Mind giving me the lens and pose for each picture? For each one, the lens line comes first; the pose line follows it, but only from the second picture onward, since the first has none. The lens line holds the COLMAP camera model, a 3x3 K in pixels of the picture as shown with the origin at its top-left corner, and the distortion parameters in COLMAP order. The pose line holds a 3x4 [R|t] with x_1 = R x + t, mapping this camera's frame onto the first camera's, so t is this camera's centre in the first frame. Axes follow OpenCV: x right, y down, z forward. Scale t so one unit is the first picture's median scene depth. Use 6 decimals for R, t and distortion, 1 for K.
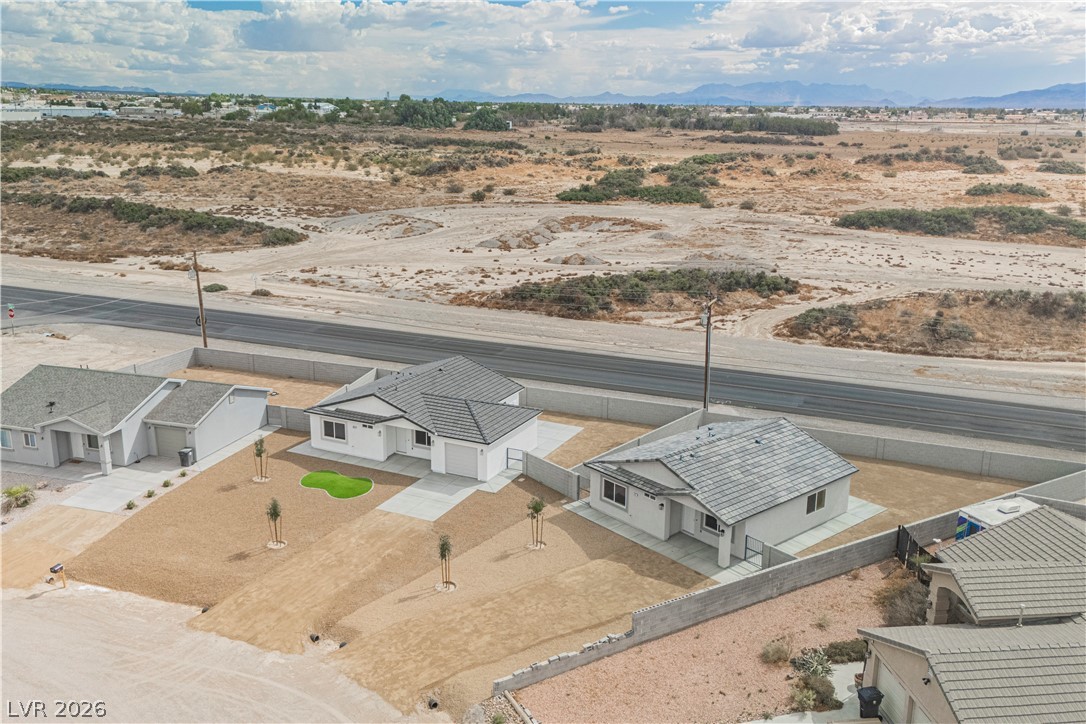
lens RADIAL K [[936.2, 0, 543.0], [0, 936.2, 362.0], [0, 0, 1]] dist [0.107391, -0.164615]
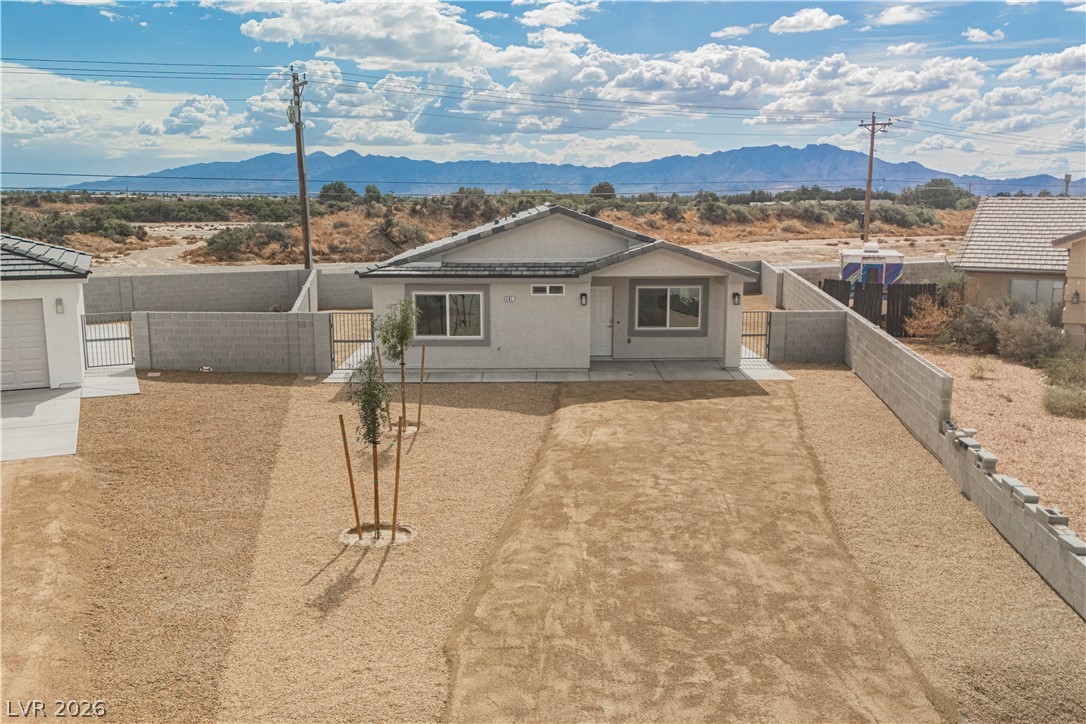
lens RADIAL K [[939.8, 0, 540.4], [0, 939.8, 360.4], [0, 0, 1]] dist [0.108092, -0.178274]
pose [[0.624589, -0.133581, 0.769445, -0.253403], [0.206062, 0.978536, 0.002612, 0.164007], [-0.753278, 0.156921, 0.638708, 0.642511]]
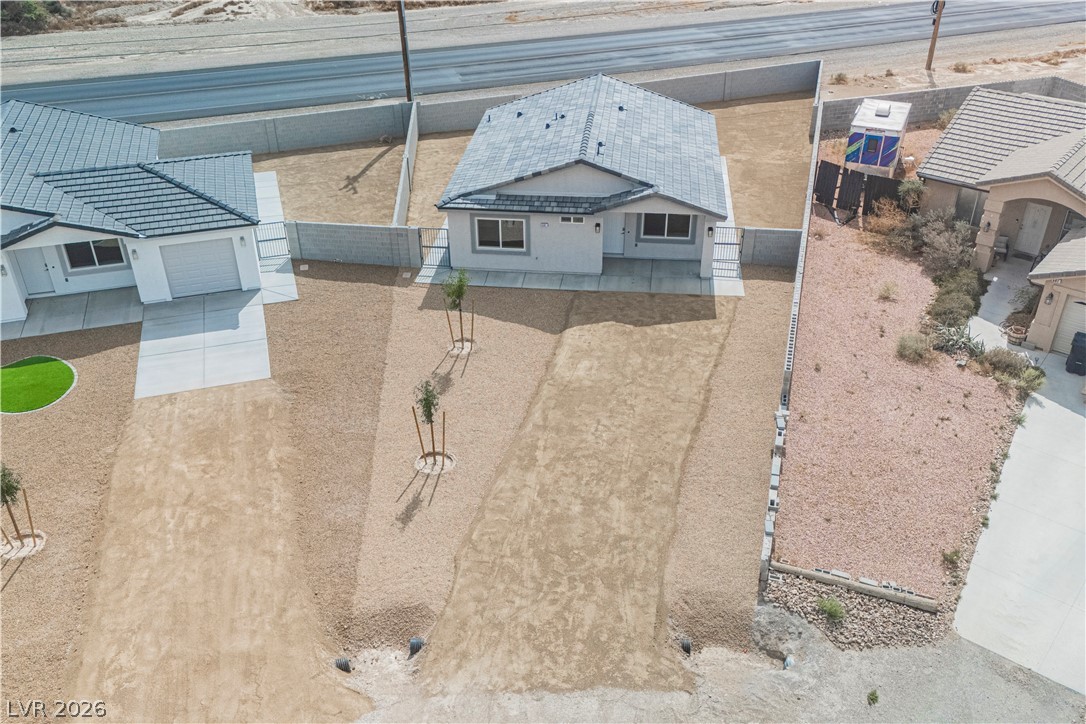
lens RADIAL K [[936.2, 0, 543.0], [0, 936.2, 362.0], [0, 0, 1]] dist [0.107391, -0.164615]
pose [[0.722912, -0.373792, 0.581100, -0.309122], [0.190514, 0.916261, 0.352377, -0.005005], [-0.664155, -0.144030, 0.733589, 0.465357]]
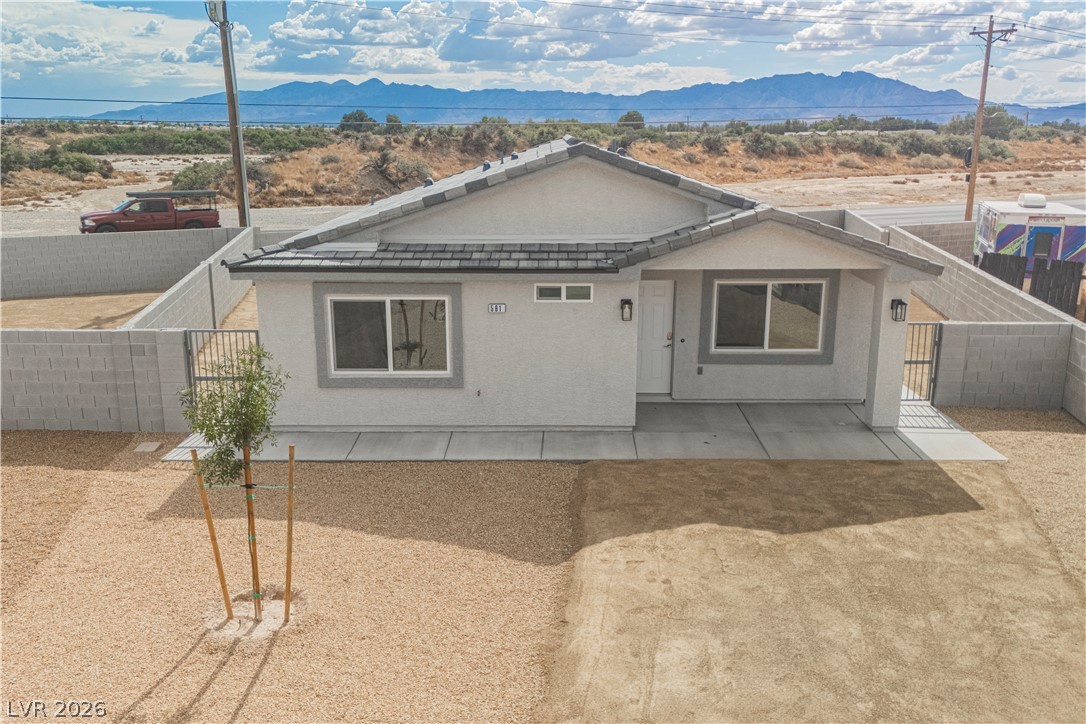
lens RADIAL K [[936.2, 0, 543.0], [0, 936.2, 362.0], [0, 0, 1]] dist [0.107391, -0.164615]
pose [[0.643701, -0.185095, 0.742555, -0.095443], [0.201393, 0.977079, 0.068972, 0.132099], [-0.738302, 0.105148, 0.666224, 0.759206]]
